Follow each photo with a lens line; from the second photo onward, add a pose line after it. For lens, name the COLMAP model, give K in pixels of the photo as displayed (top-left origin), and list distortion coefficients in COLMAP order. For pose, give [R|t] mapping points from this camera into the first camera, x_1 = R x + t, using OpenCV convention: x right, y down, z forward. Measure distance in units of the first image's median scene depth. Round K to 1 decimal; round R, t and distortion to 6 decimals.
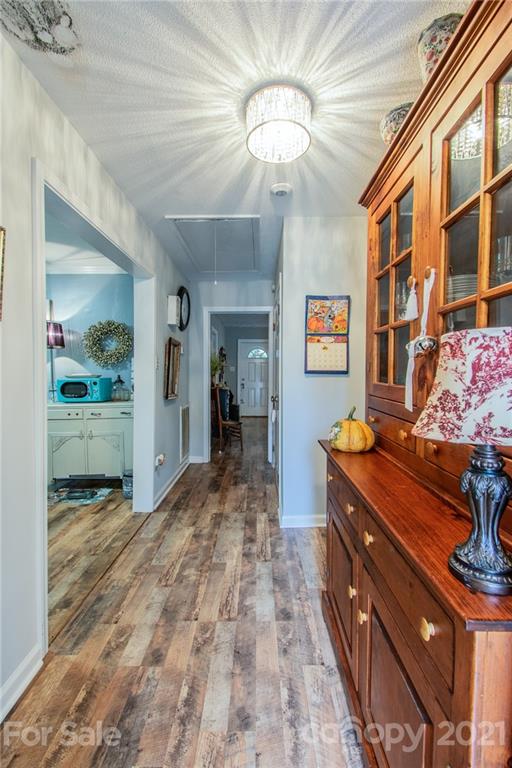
lens RADIAL K [[347.1, 0, 256.0], [0, 347.1, 384.0], [0, 0, 1]] dist [0.031555, -0.023526]
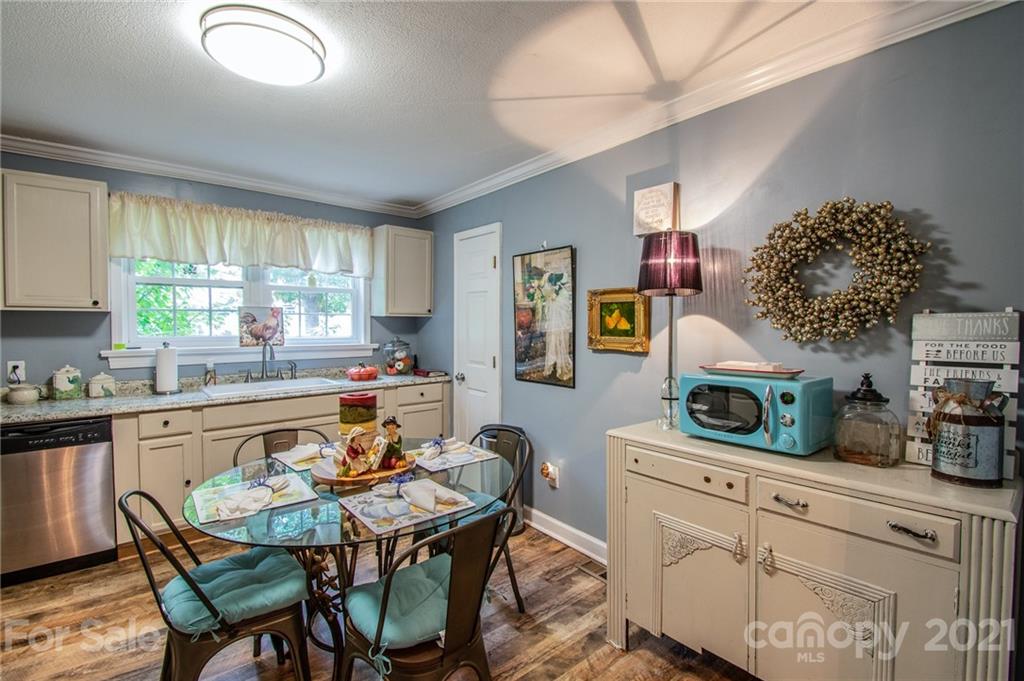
lens RADIAL K [[462.8, 0, 512.0], [0, 462.8, 340.5], [0, 0, 1]] dist [0.031555, -0.023526]
pose [[0.642505, 0.037125, -0.765382, -0.280606], [-0.033913, 0.999225, 0.020000, -0.052836], [0.765531, 0.013106, 0.643266, 0.497945]]
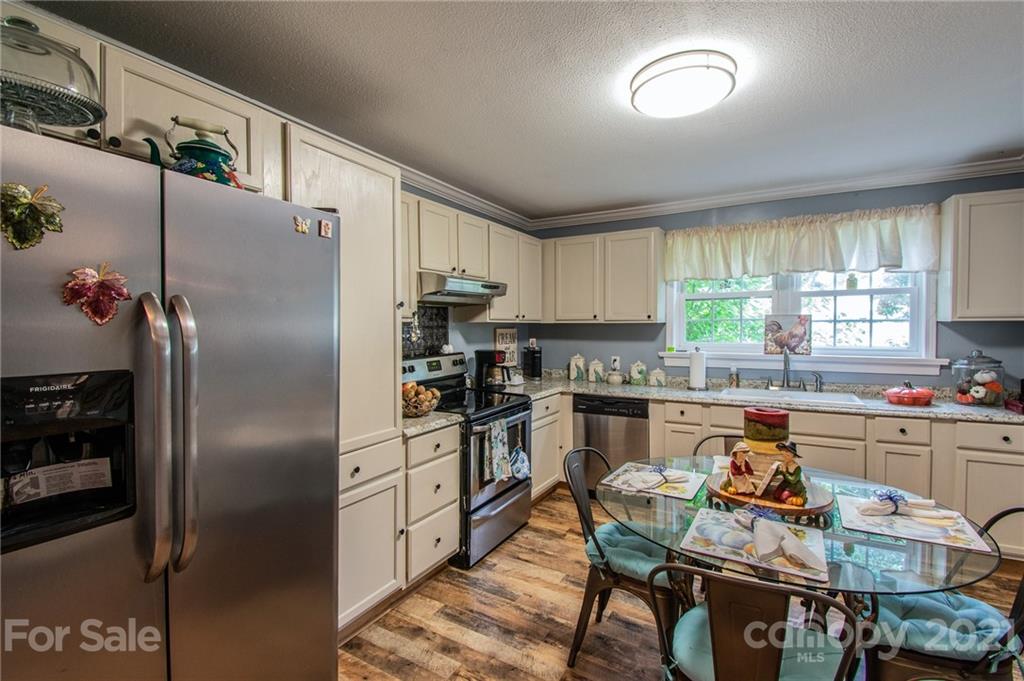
lens RADIAL K [[458.6, 0, 512.0], [0, 458.6, 340.5], [0, 0, 1]] dist [0.026811, -0.025285]
pose [[-0.502268, 0.024987, -0.864351, -0.257851], [-0.026593, 0.998663, 0.044323, -0.059725], [0.864303, 0.045248, -0.500932, 0.706214]]
